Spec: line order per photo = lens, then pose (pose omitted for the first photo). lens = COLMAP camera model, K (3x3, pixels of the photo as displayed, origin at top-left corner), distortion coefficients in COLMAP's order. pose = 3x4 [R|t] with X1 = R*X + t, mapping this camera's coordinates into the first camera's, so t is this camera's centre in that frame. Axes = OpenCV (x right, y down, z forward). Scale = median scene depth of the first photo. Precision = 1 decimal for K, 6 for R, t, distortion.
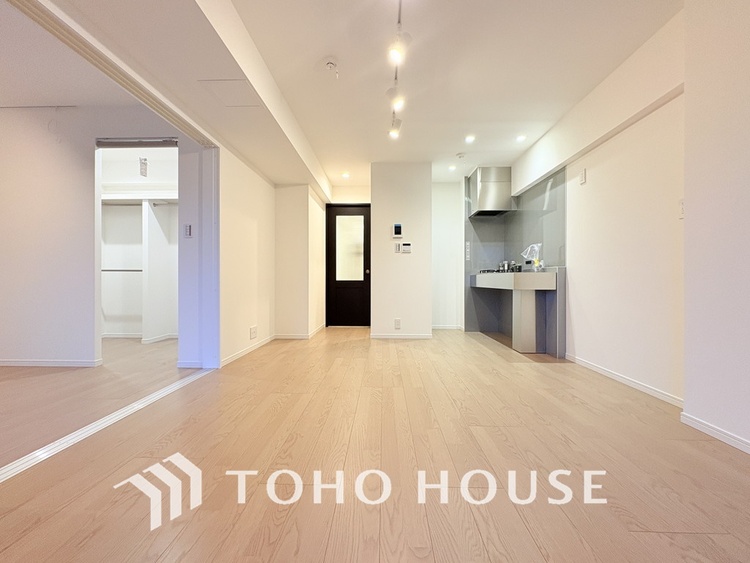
lens RADIAL K [[300.1, 0, 375.9], [0, 300.1, 278.5], [0, 0, 1]] dist [-0.000281, -0.000027]
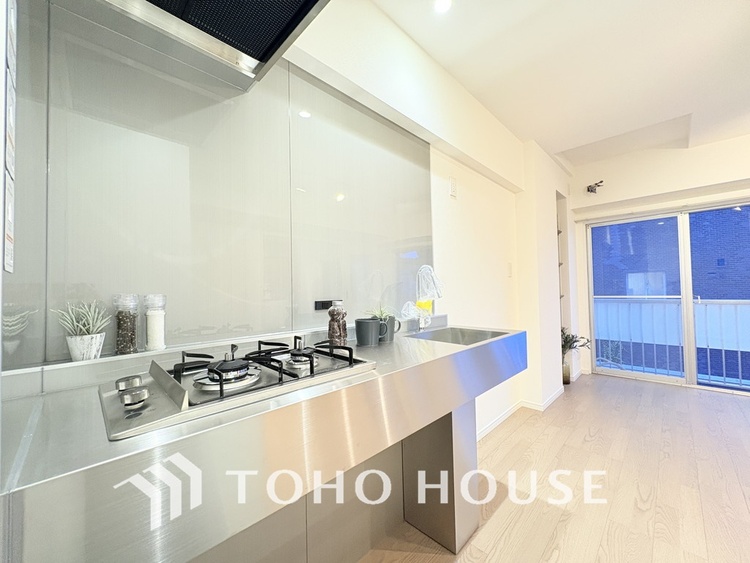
lens RADIAL K [[298.9, 0, 372.4], [0, 298.9, 283.5], [0, 0, 1]] dist [0.000466, 0.000074]
pose [[-0.726820, 0.027713, 0.686268, 0.260779], [0.009134, 0.999487, -0.030687, -0.066201], [-0.686767, -0.016035, -0.726701, 1.239986]]
